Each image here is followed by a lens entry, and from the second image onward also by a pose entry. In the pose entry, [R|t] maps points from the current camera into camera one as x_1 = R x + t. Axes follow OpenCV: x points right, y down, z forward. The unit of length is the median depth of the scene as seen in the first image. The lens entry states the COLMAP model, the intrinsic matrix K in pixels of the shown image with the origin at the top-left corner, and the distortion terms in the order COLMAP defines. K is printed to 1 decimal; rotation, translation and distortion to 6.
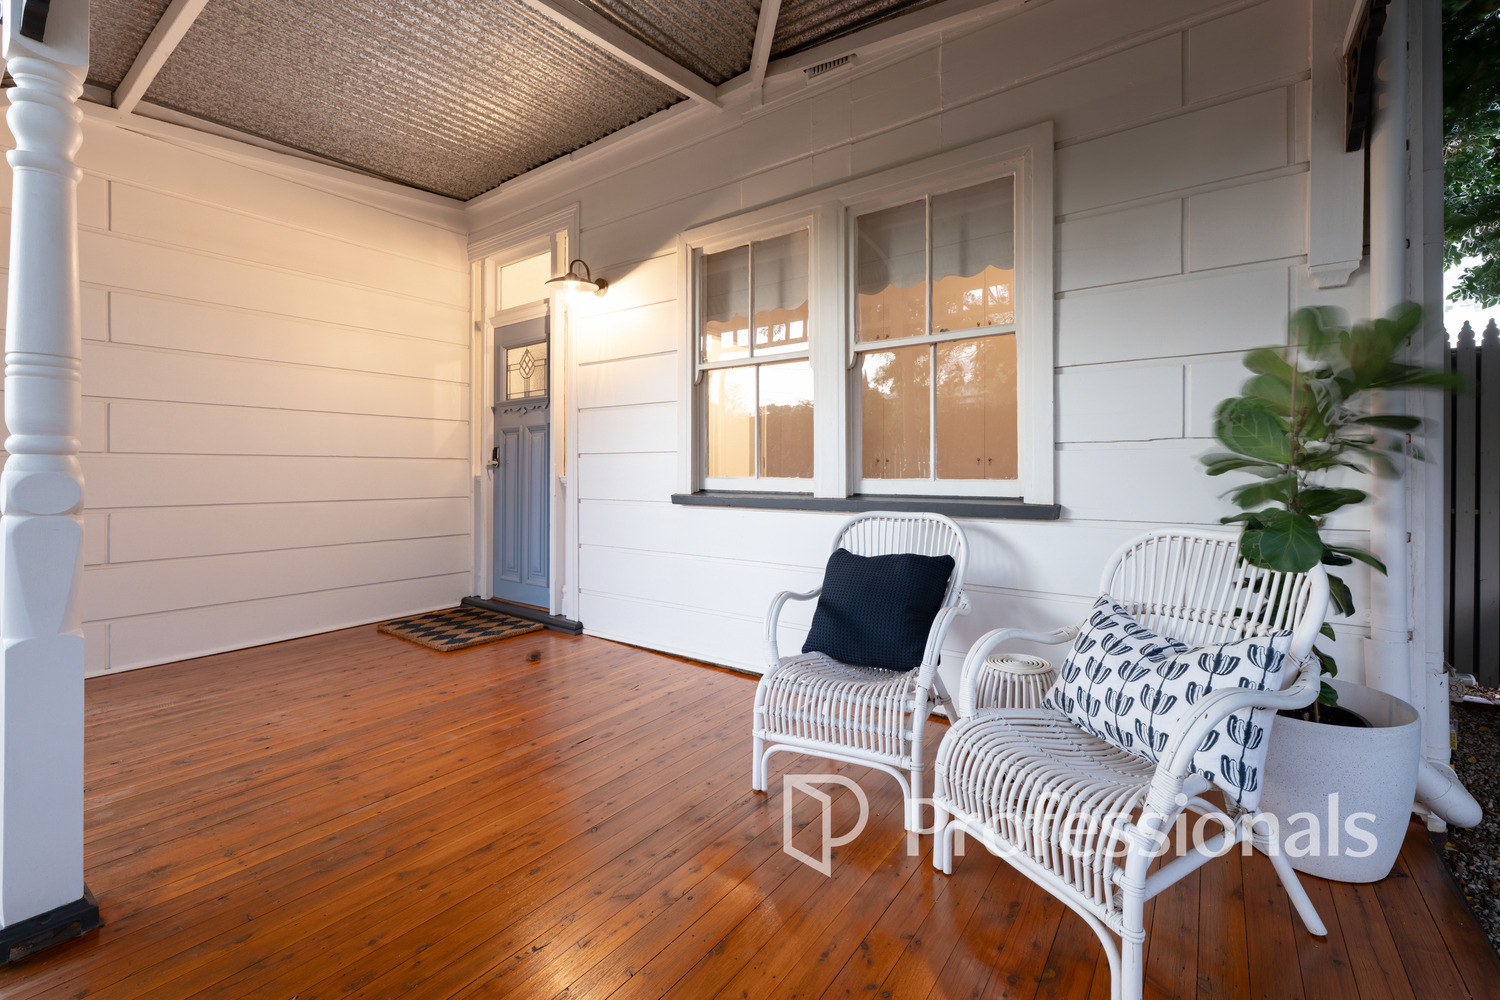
lens RADIAL K [[604.3, 0, 807.7], [0, 604.3, 455.1], [0, 0, 1]] dist [0.000572, -0.000008]
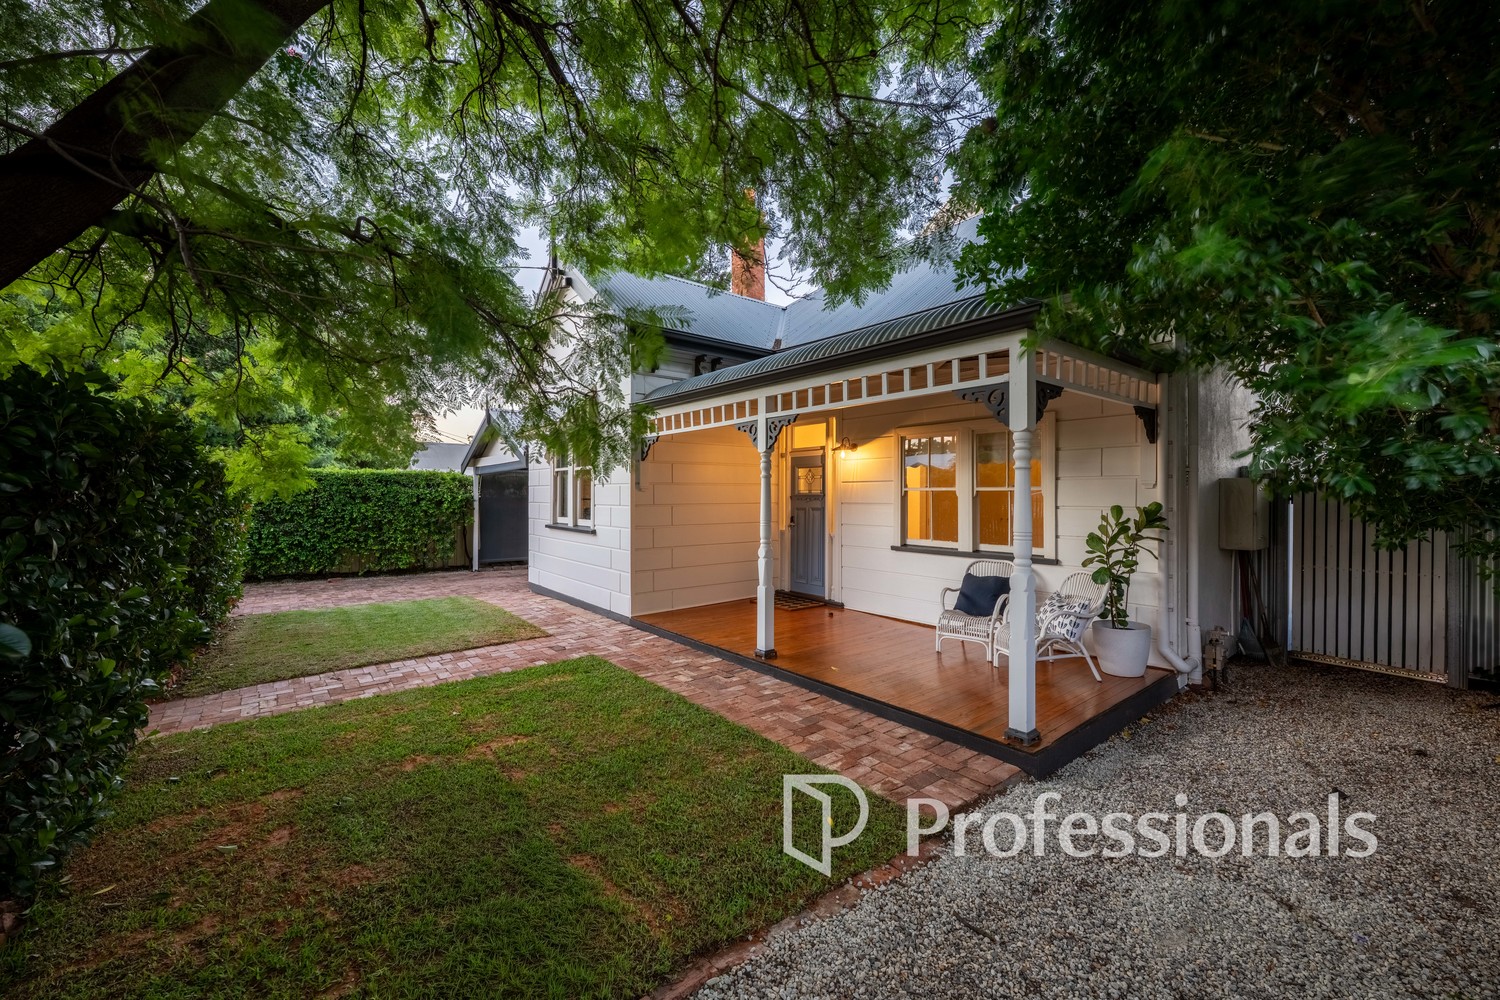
lens RADIAL K [[604.3, 0, 752.3], [0, 604.3, 487.6], [0, 0, 1]] dist [0.000572, -0.000008]
pose [[0.947406, 0.001436, -0.320032, 0.003853], [0.001582, 0.999957, 0.009168, -0.173179], [0.320032, -0.009192, 0.947362, -1.288101]]
